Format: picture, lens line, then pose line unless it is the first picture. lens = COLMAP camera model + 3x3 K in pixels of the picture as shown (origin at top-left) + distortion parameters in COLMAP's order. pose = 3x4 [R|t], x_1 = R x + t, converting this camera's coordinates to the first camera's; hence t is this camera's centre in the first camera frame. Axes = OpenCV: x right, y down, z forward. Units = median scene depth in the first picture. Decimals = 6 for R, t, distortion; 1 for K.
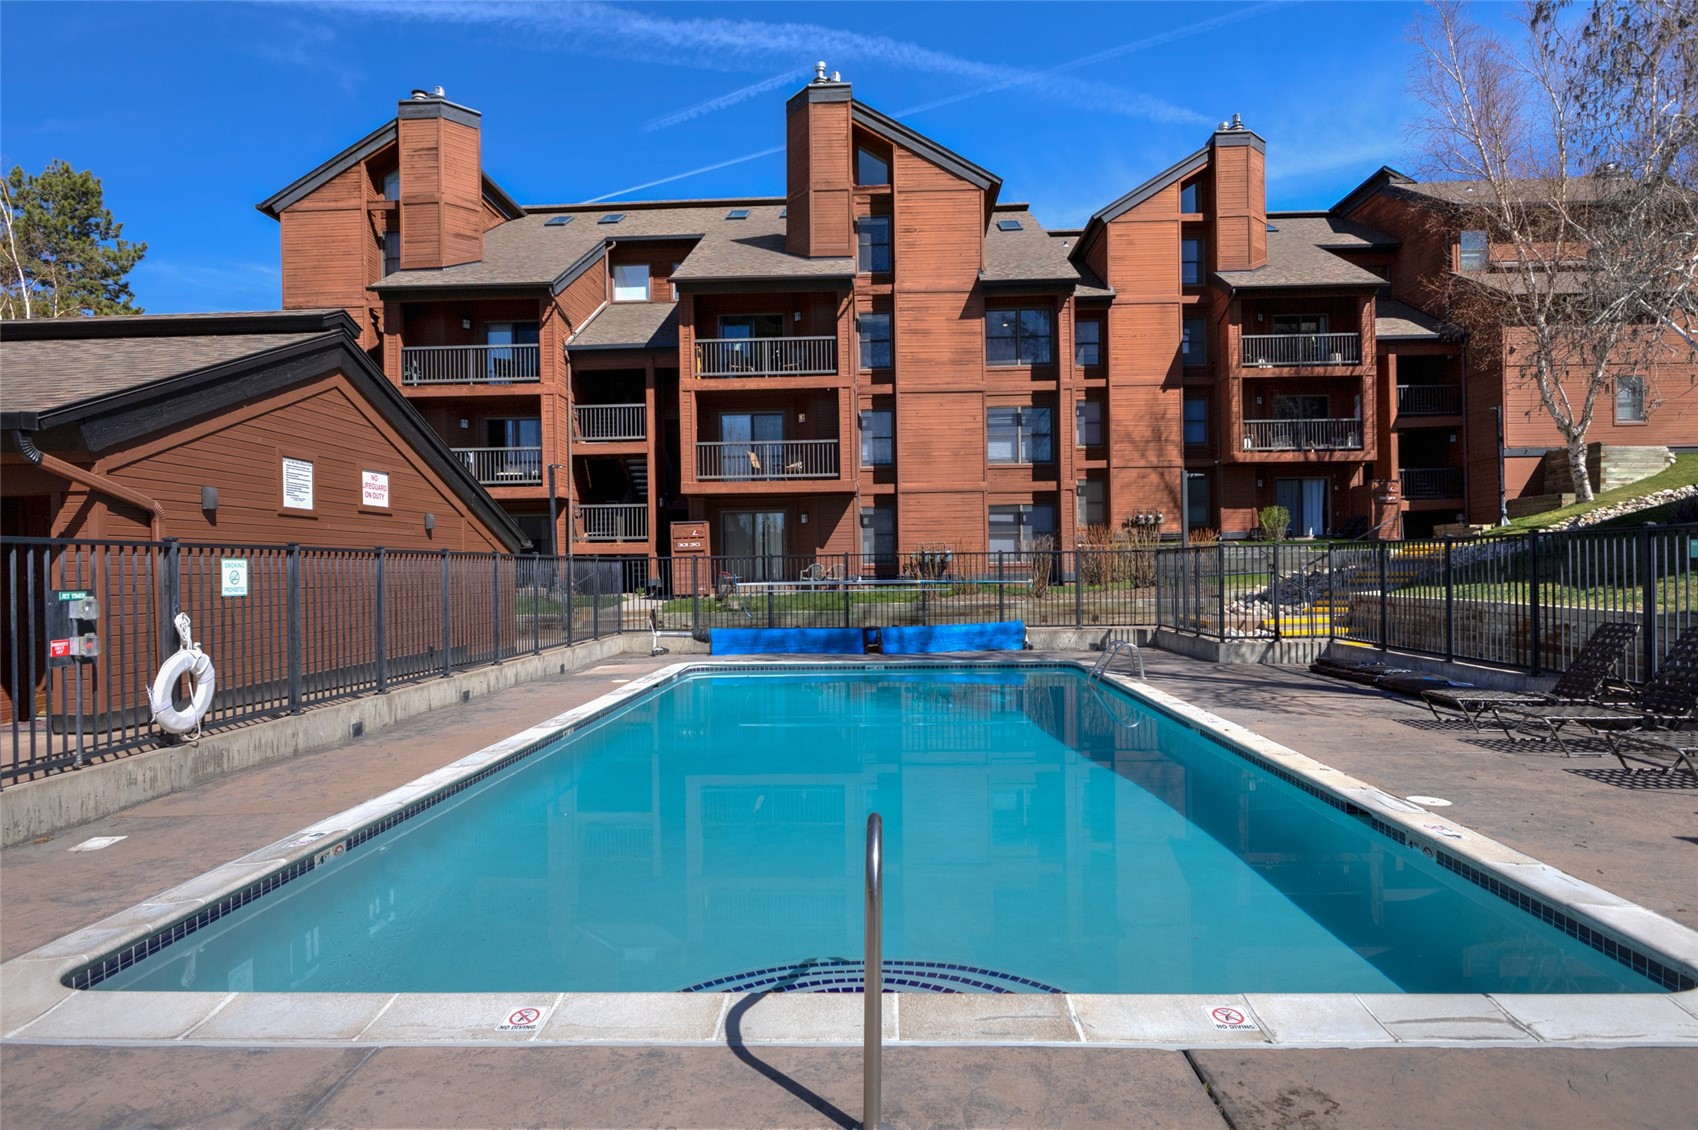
lens RADIAL K [[958.7, 0, 849.7], [0, 958.7, 565.5], [0, 0, 1]] dist [-0.000054, 0.000135]
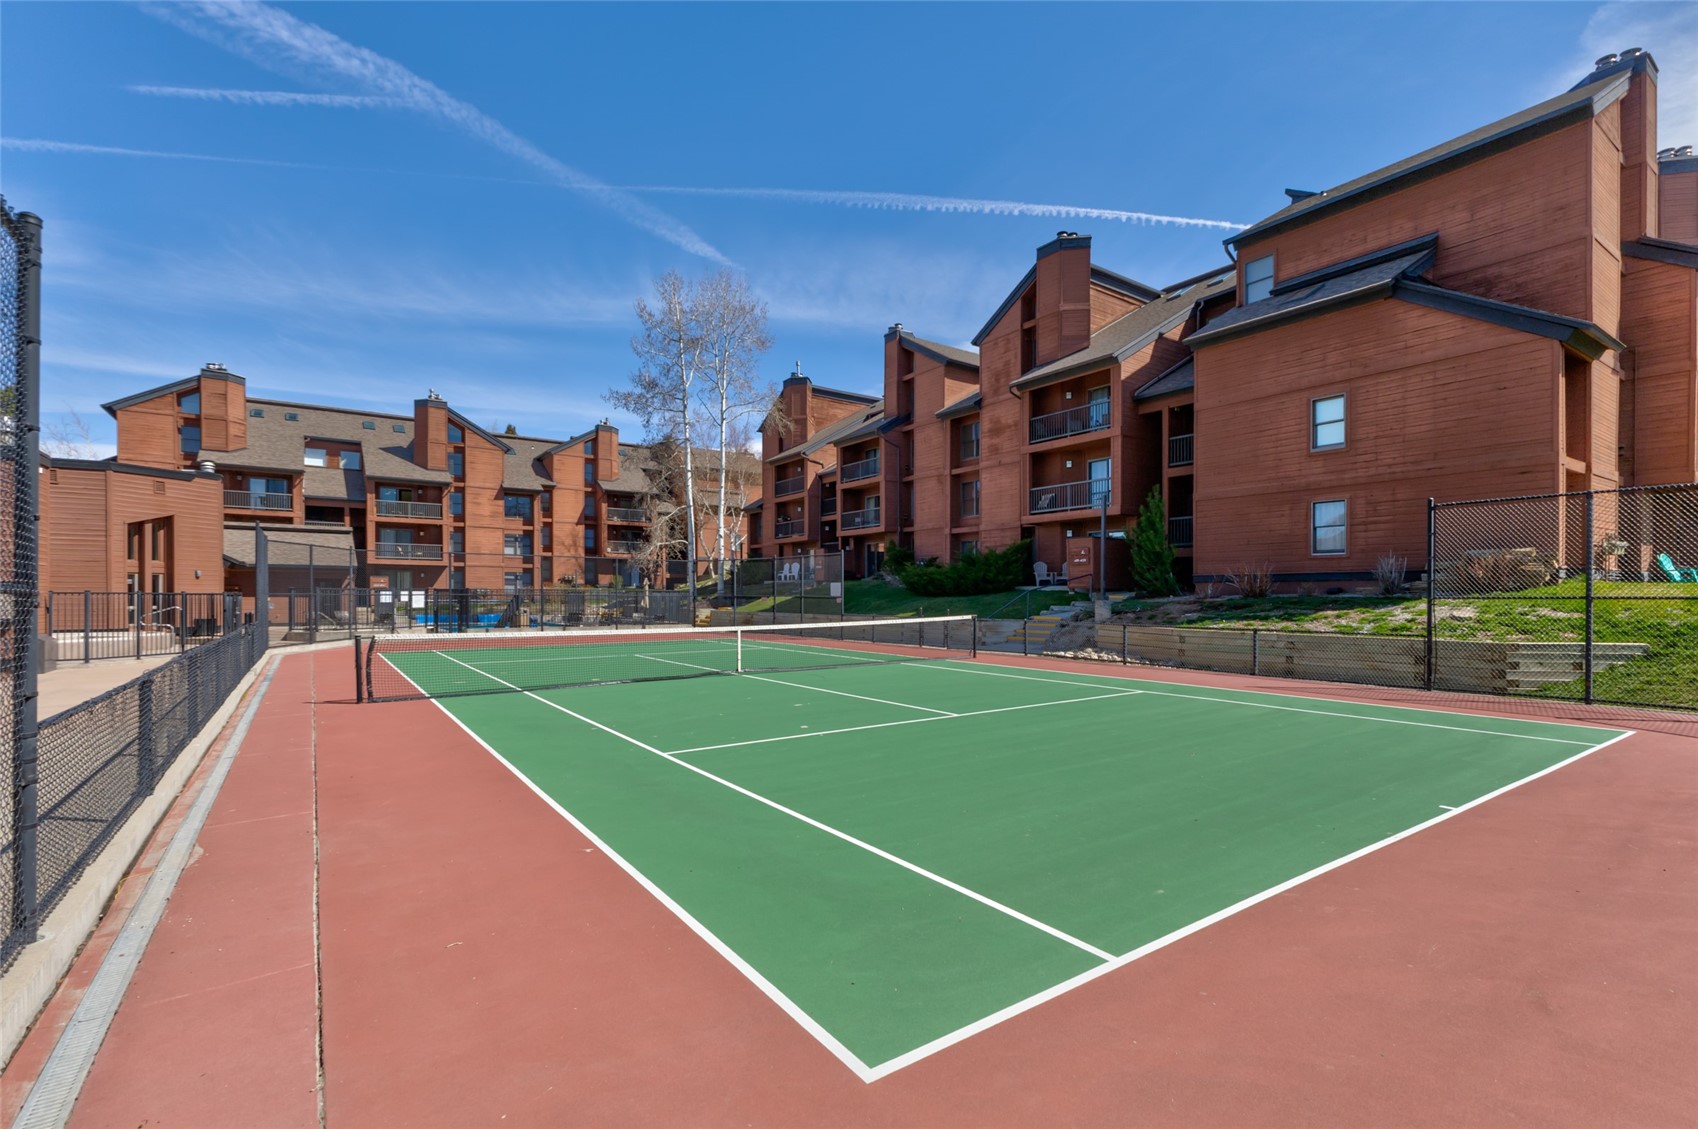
lens RADIAL K [[754.4, 0, 852.7], [0, 754.4, 598.7], [0, 0, 1]] dist [0.001345, 0.000122]
pose [[0.797485, 0.012986, 0.603199, -0.326240], [-0.010985, 0.999915, -0.007003, 0.011832], [-0.603239, -0.001041, 0.797560, -1.166396]]
